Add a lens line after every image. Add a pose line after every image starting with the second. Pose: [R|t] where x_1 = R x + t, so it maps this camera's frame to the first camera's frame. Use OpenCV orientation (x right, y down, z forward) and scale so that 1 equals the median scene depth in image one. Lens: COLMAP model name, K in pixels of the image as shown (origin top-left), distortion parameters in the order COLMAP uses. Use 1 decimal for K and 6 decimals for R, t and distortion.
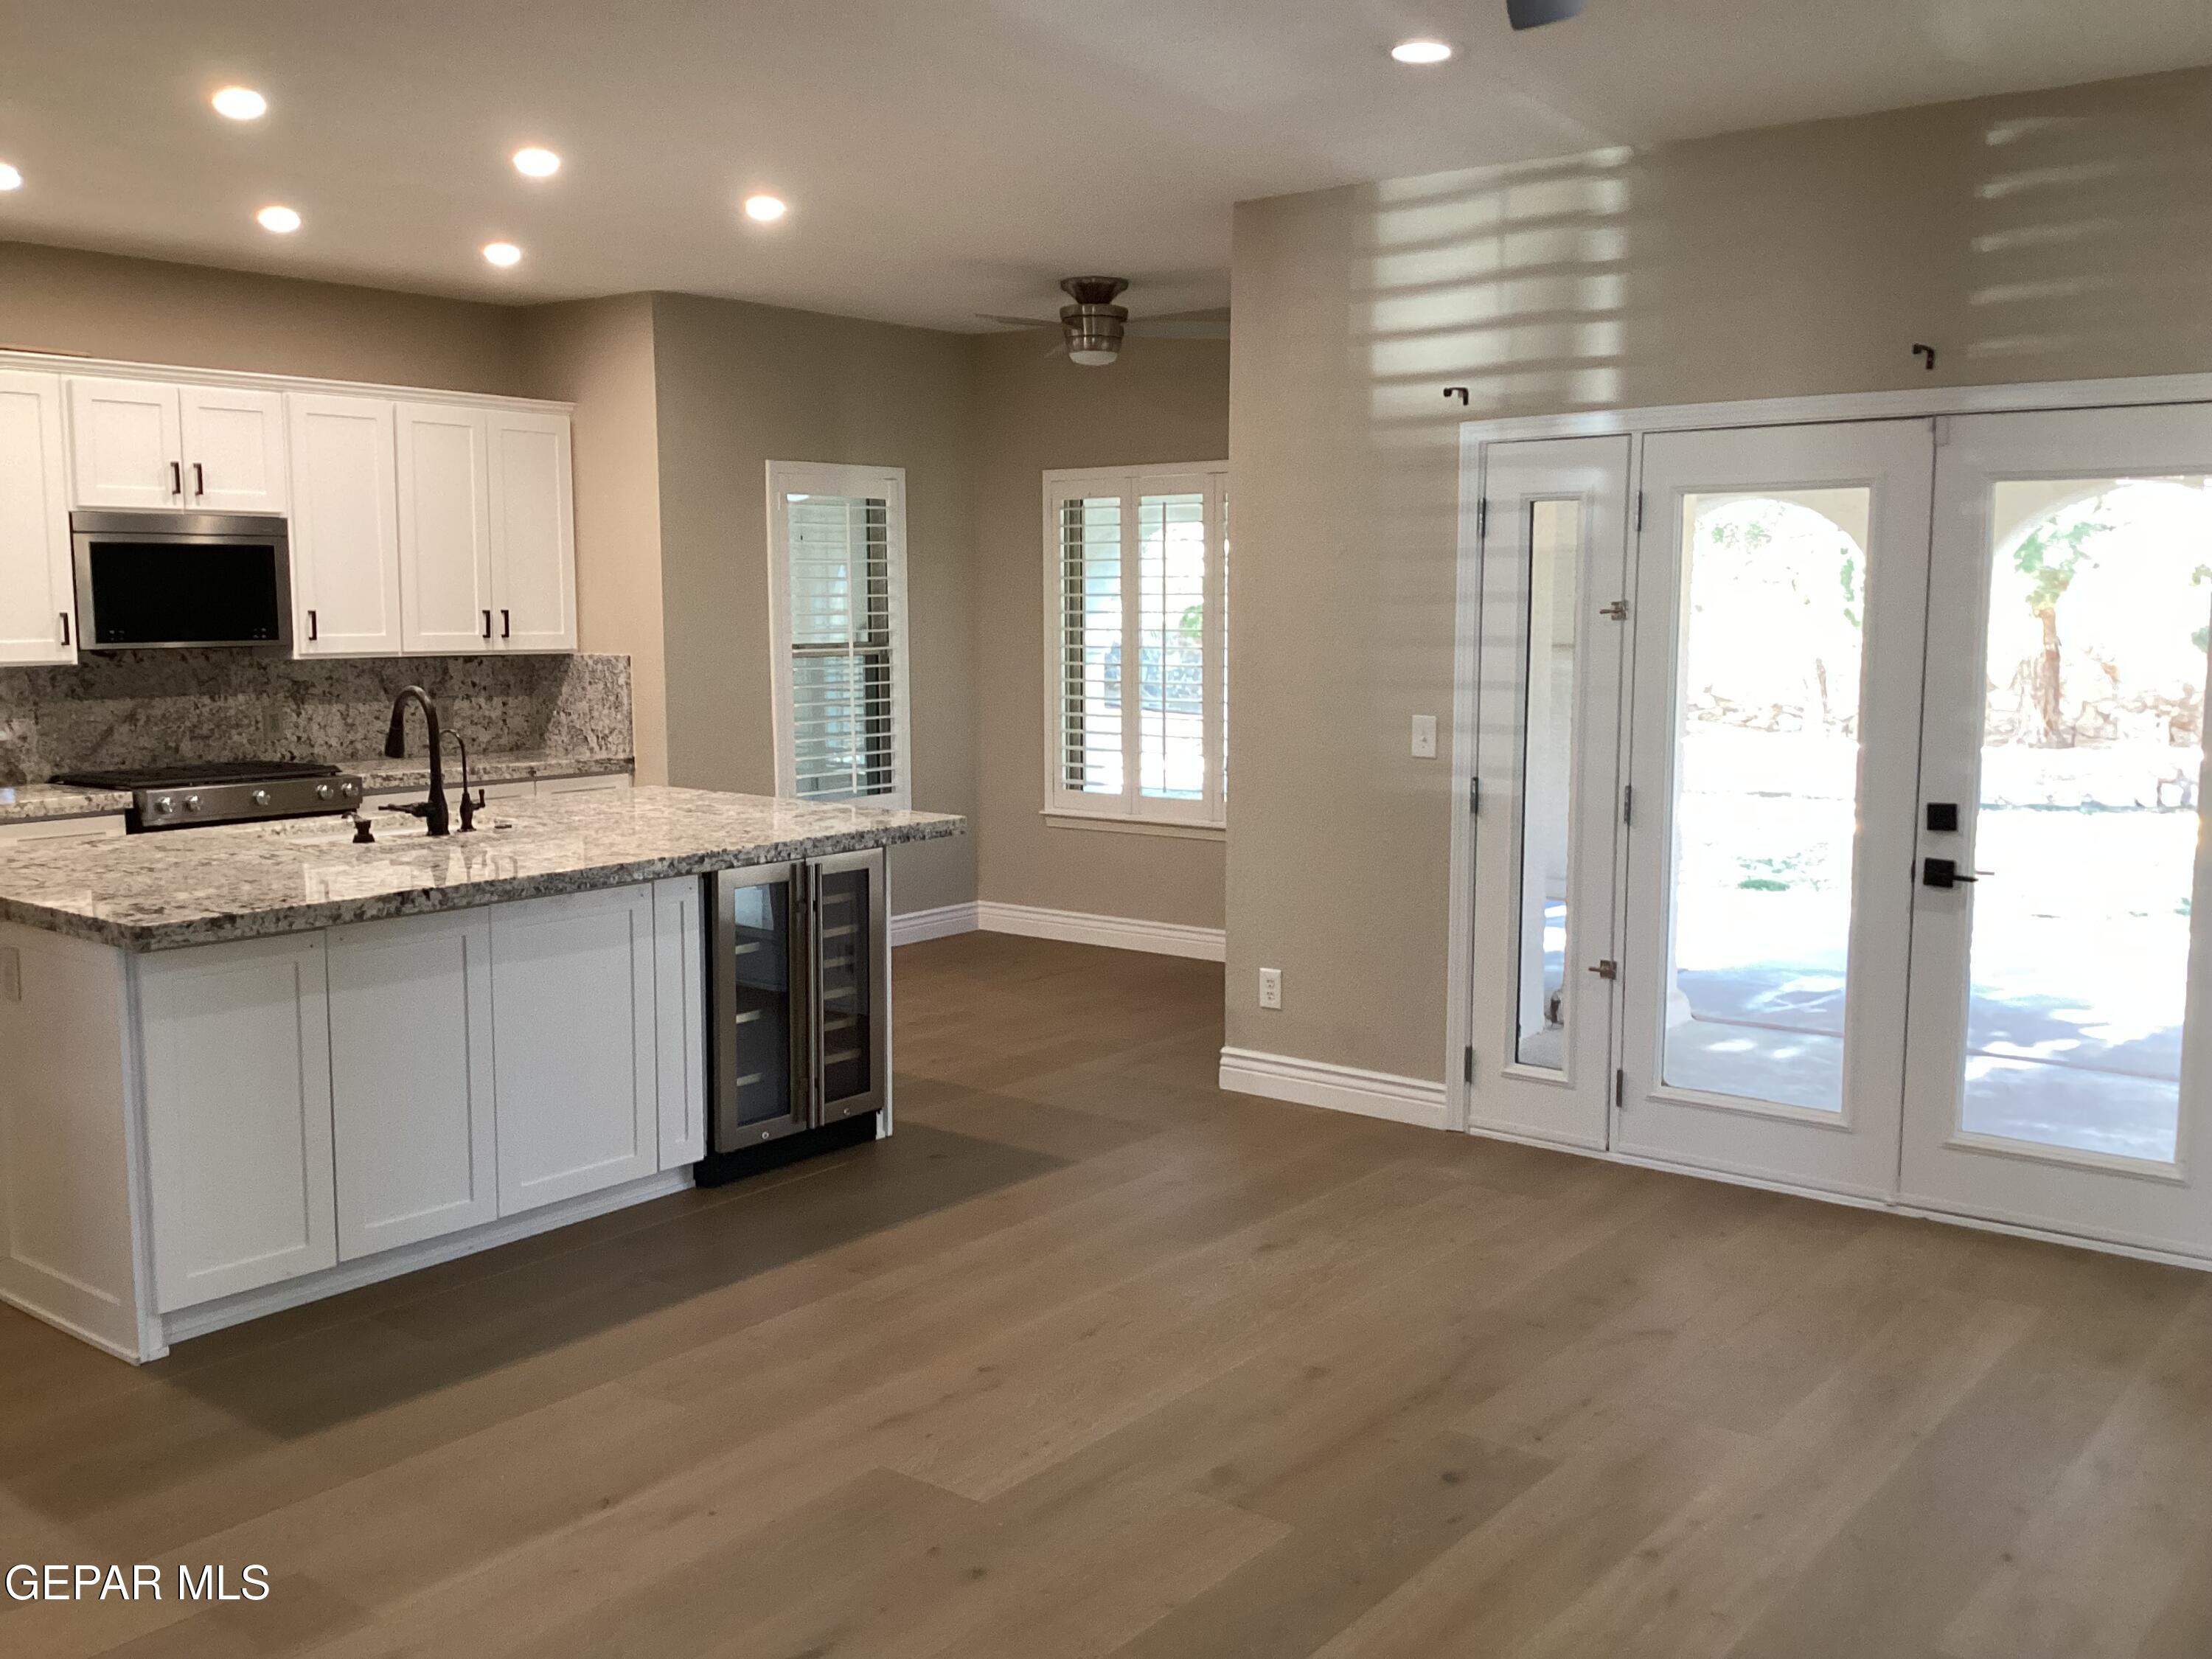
lens RADIAL K [[2004.5, 0, 1121.9], [0, 2004.5, 831.1], [0, 0, 1]] dist [0.093265, -0.187390]
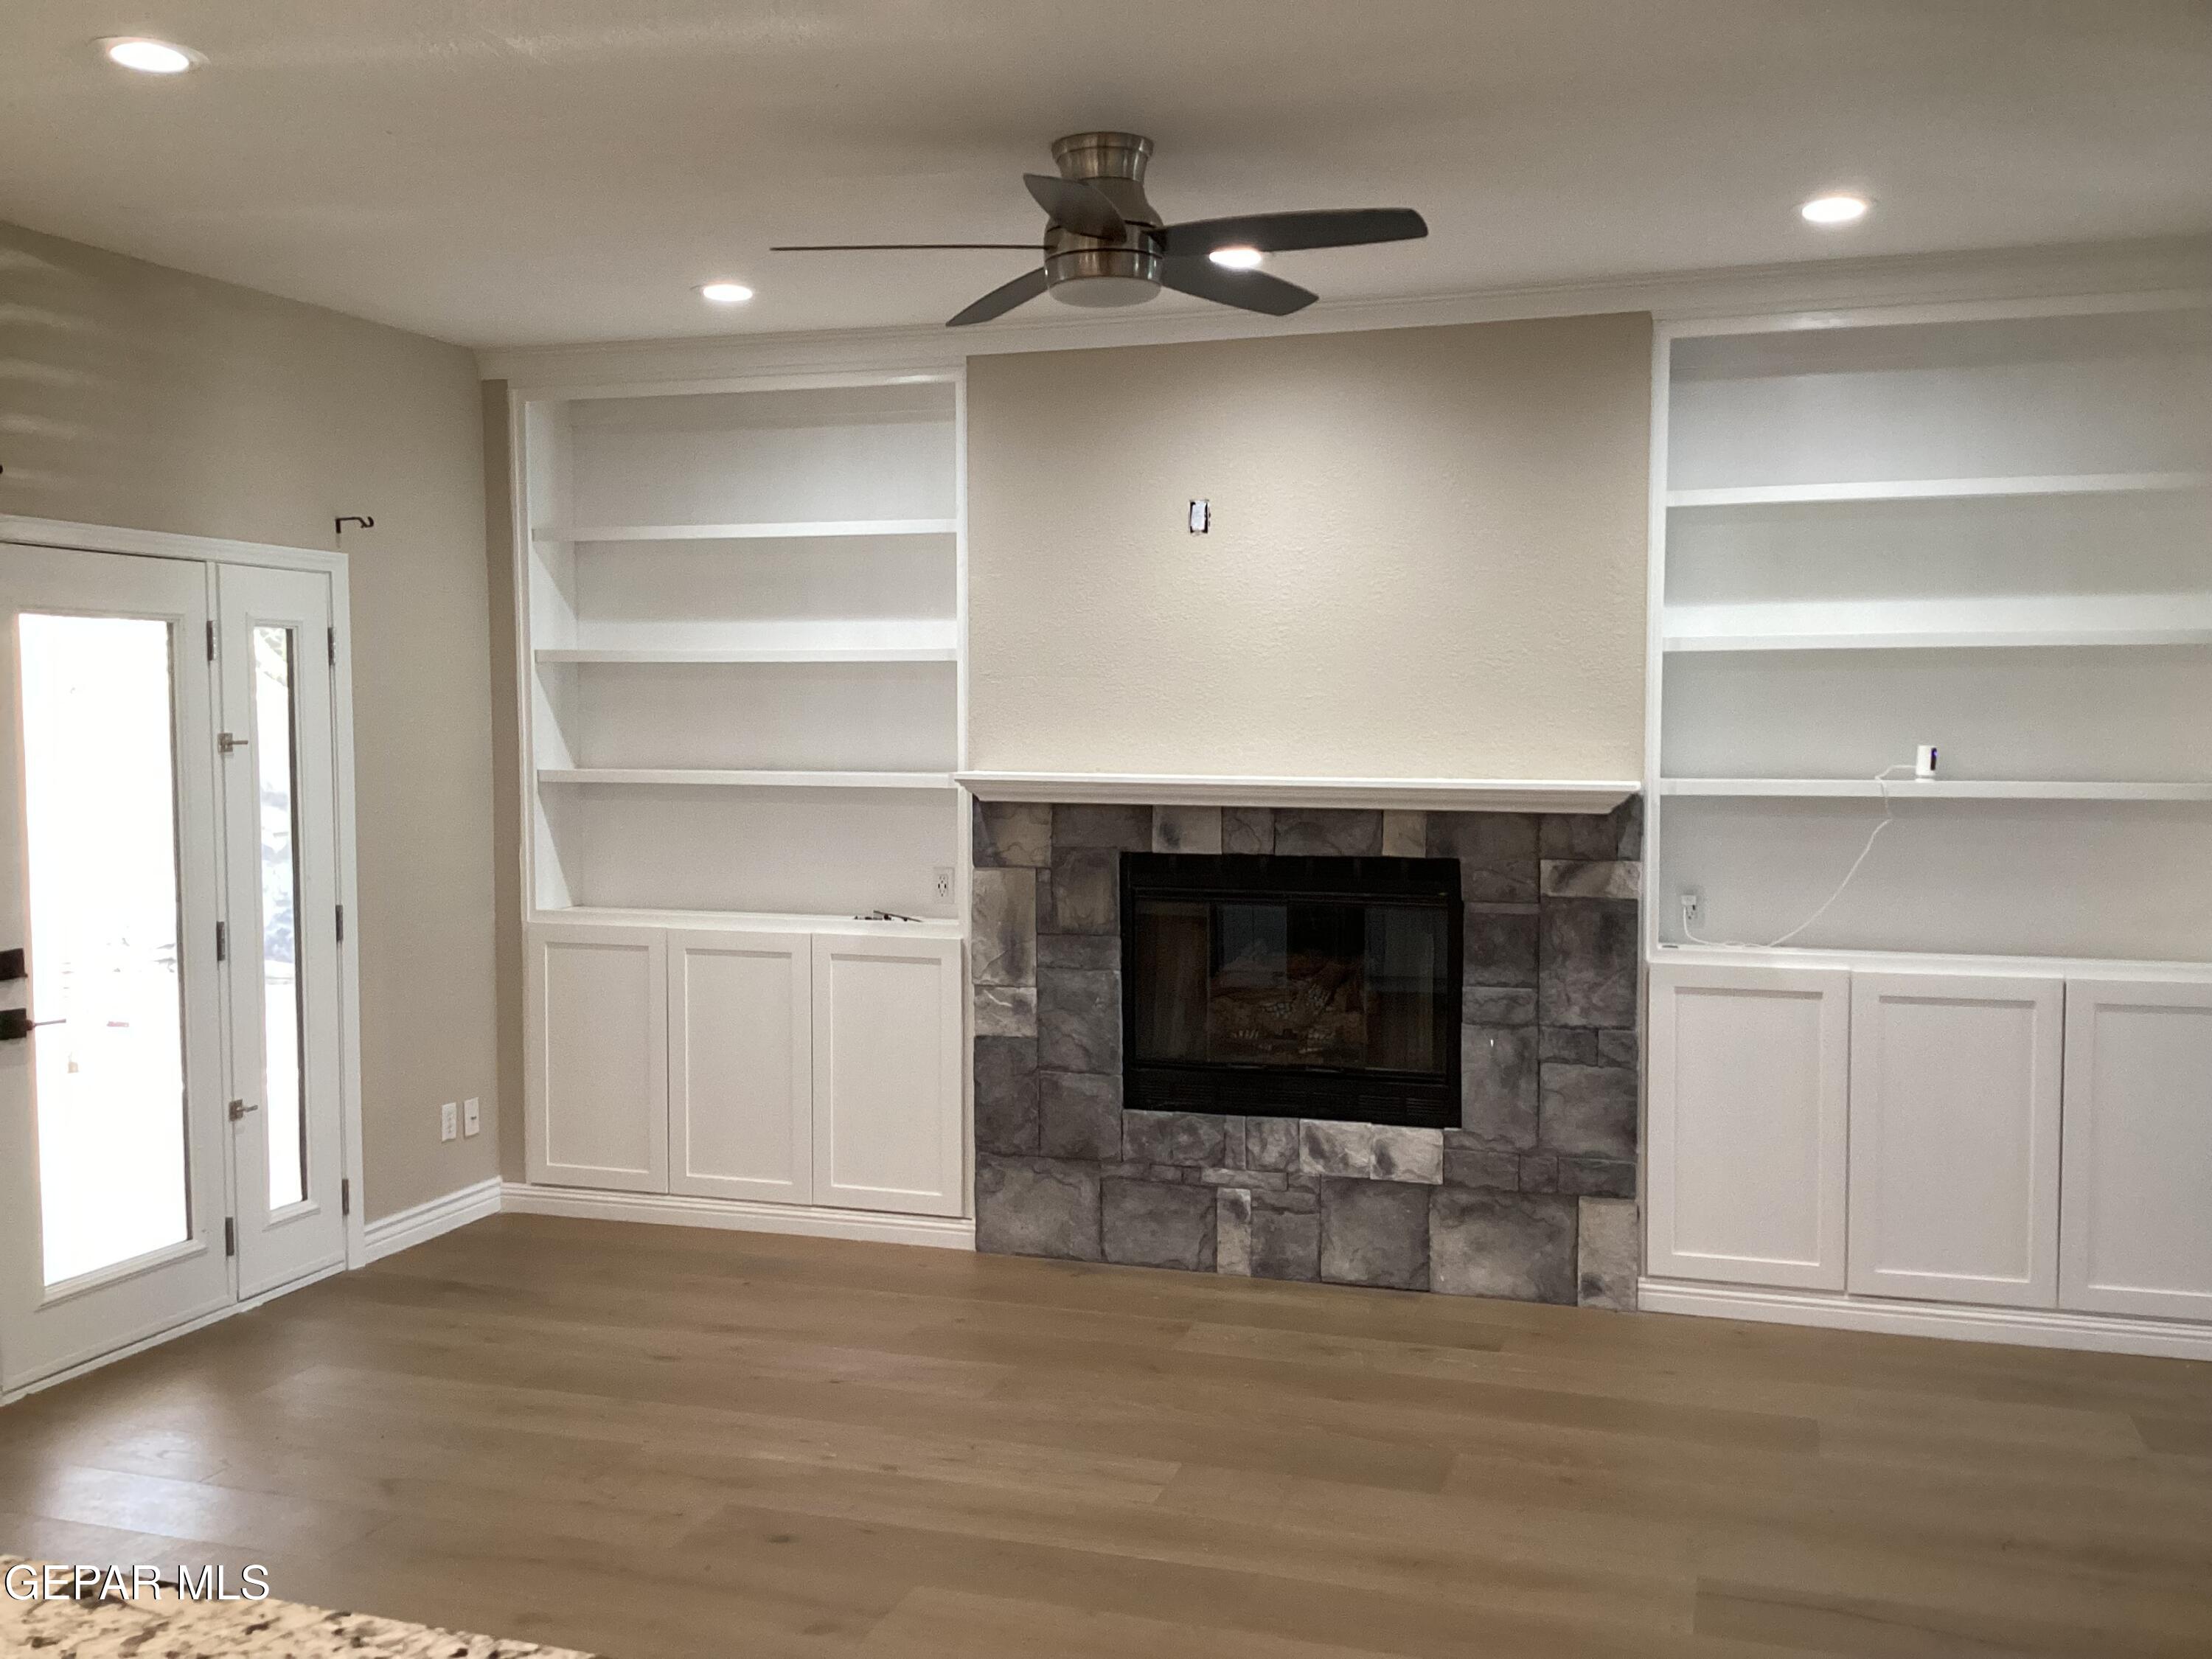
lens RADIAL K [[1998.5, 0, 1115.1], [0, 1998.5, 831.0], [0, 0, 1]] dist [0.099075, -0.188249]
pose [[-0.346572, -0.053129, 0.936518, -0.461097], [0.113198, 0.988729, 0.097981, -0.072986], [-0.931168, 0.139969, -0.336652, 0.590631]]
